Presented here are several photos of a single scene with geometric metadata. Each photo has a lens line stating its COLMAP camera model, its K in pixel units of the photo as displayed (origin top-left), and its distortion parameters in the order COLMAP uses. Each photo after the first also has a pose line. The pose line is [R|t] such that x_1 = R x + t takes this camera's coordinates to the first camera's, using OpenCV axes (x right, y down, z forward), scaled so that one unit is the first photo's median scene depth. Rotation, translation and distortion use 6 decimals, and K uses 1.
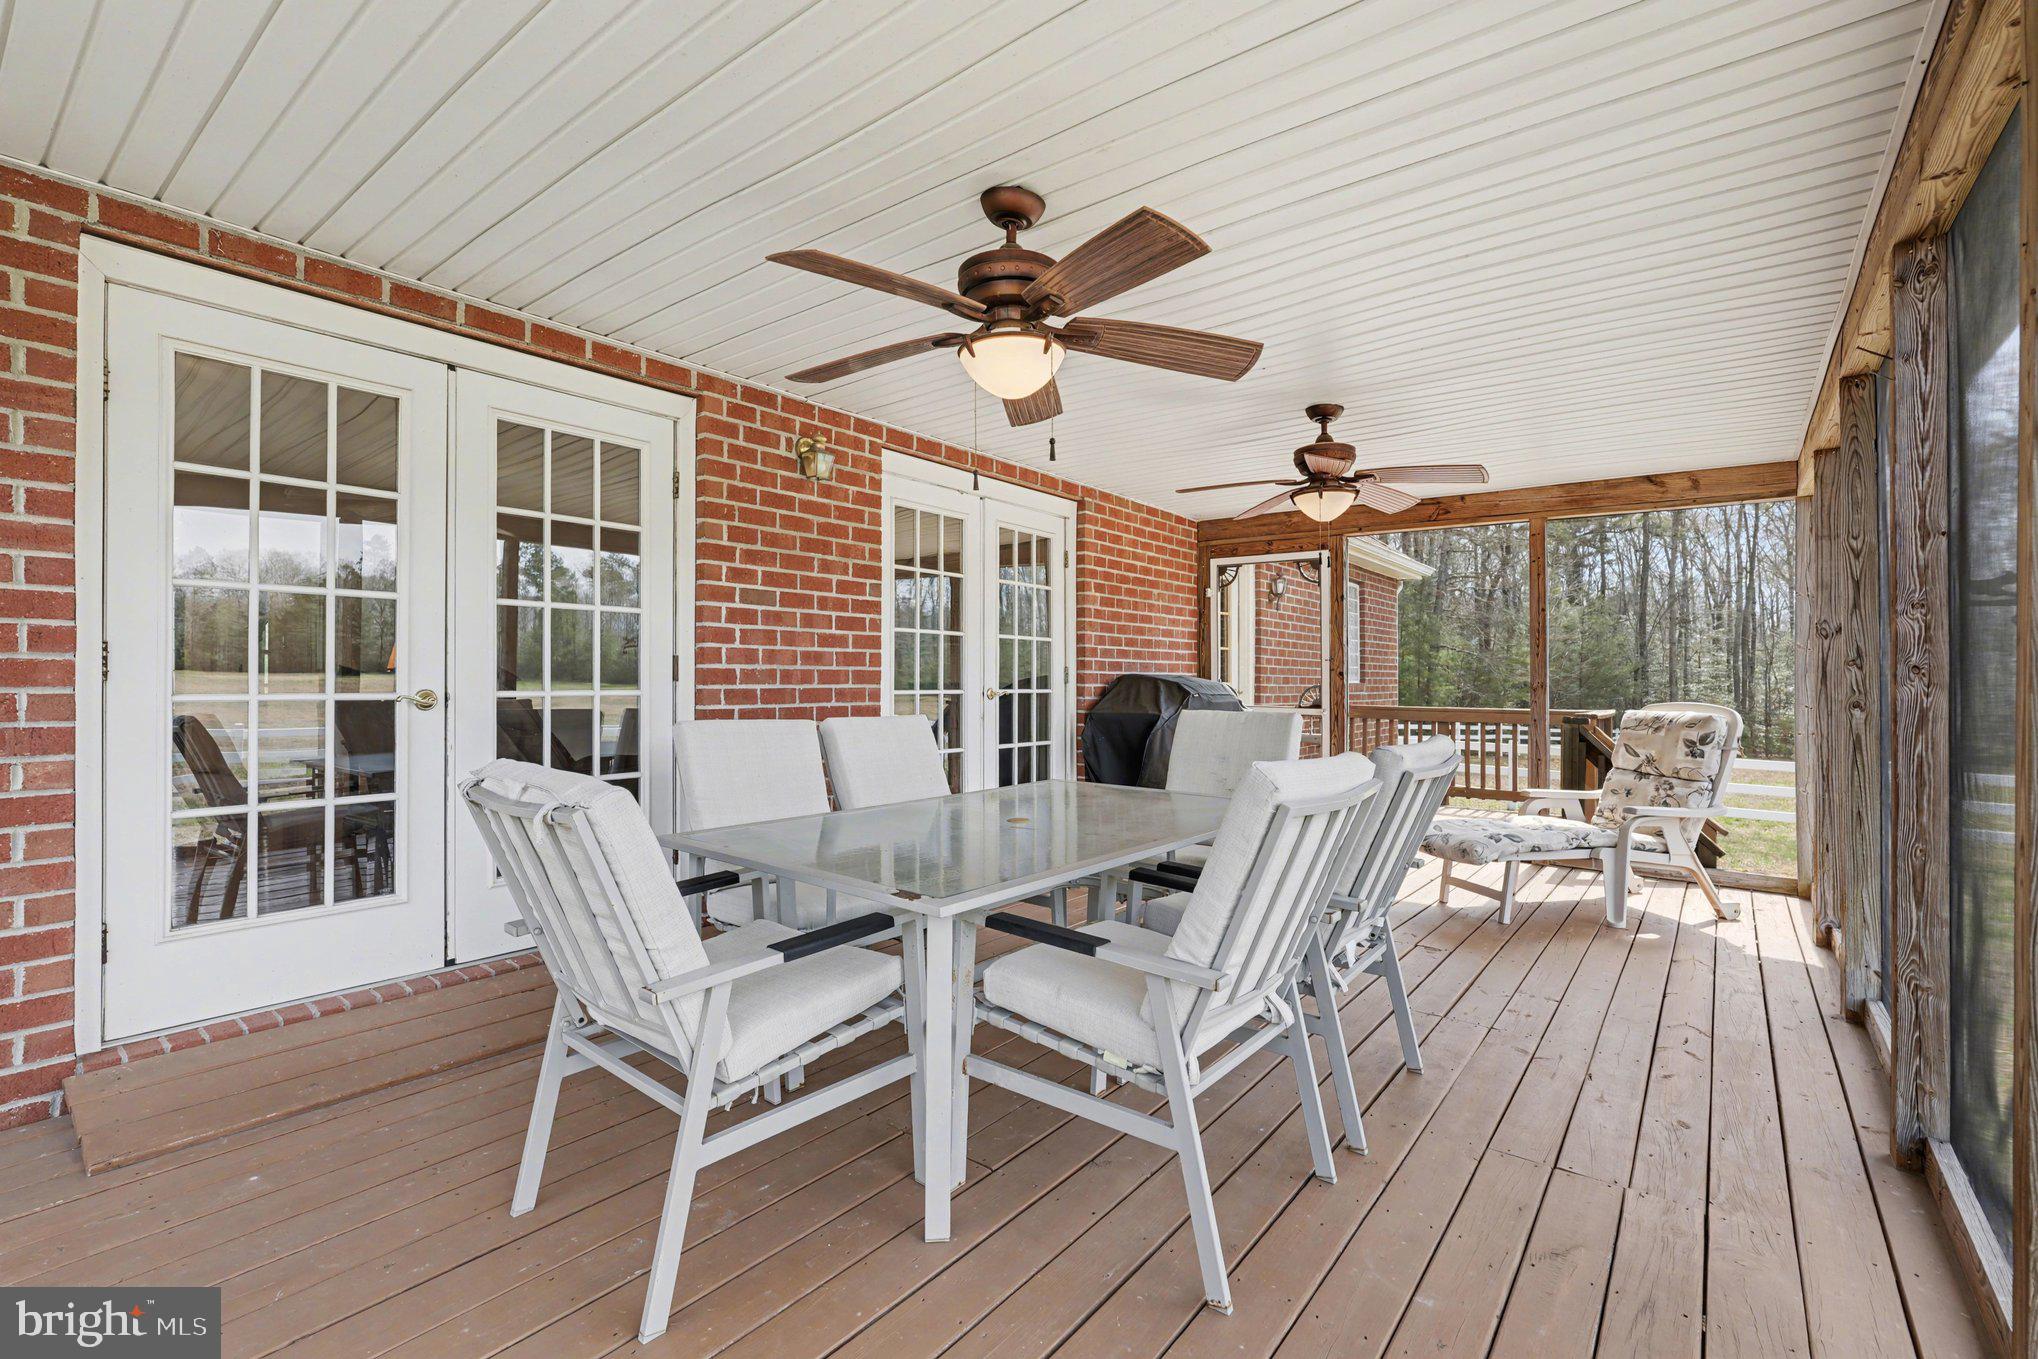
lens RADIAL K [[910.0, 0, 1017.9], [0, 910.0, 670.9], [0, 0, 1]] dist [-0.004116, -0.000106]
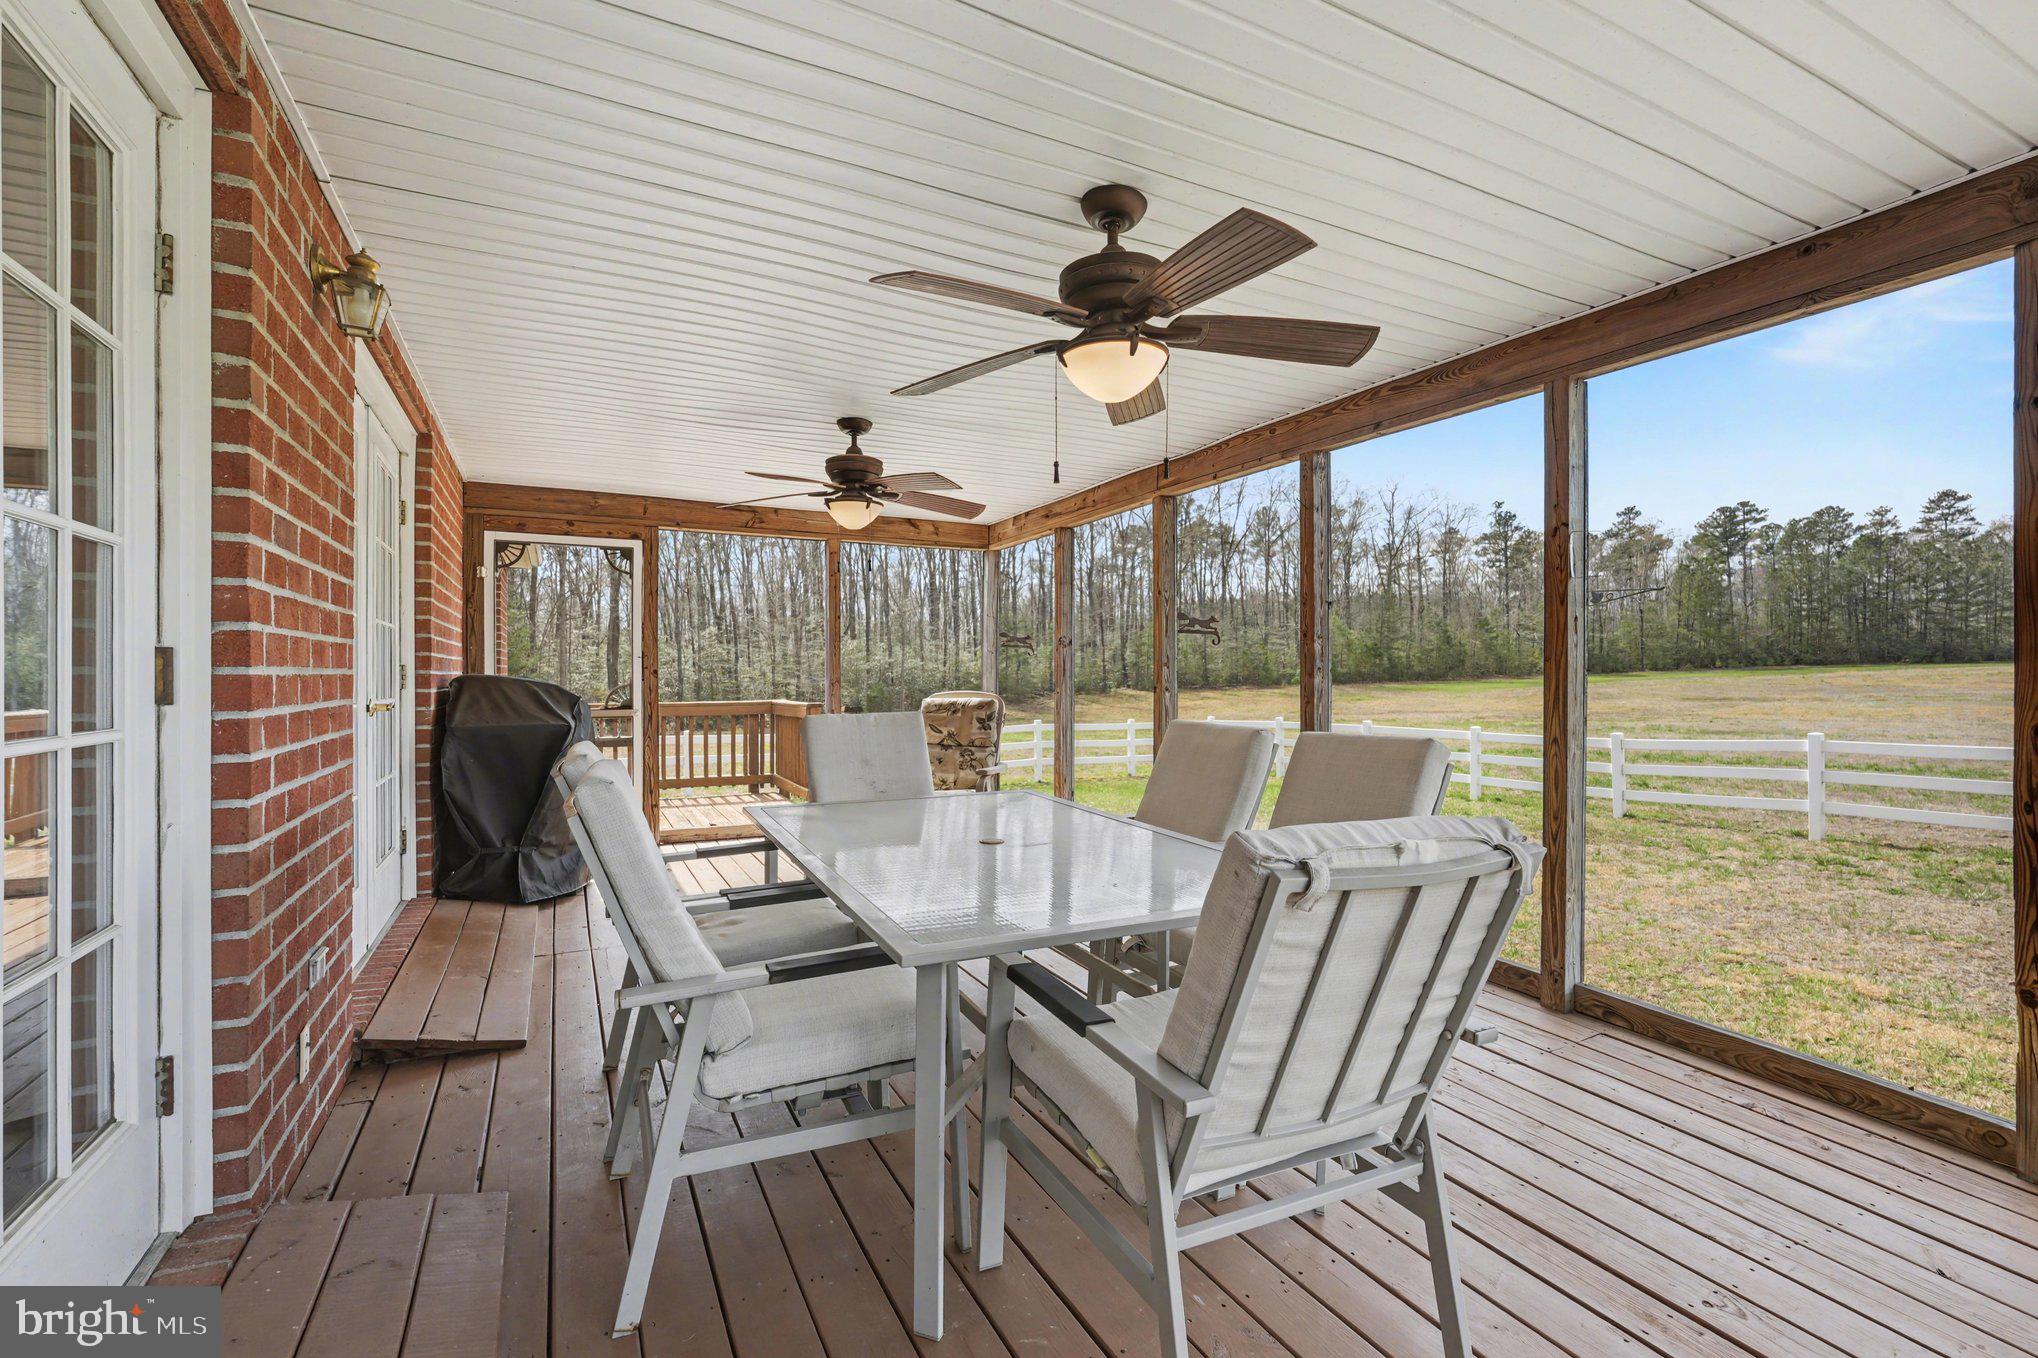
lens RADIAL K [[910.0, 0, 1018.9], [0, 910.0, 674.9], [0, 0, 1]] dist [-0.004116, -0.000106]
pose [[0.426444, -0.010304, 0.904455, -0.478925], [-0.000320, 0.999933, 0.011543, -0.006226], [-0.904514, -0.005212, 0.426412, 0.334889]]
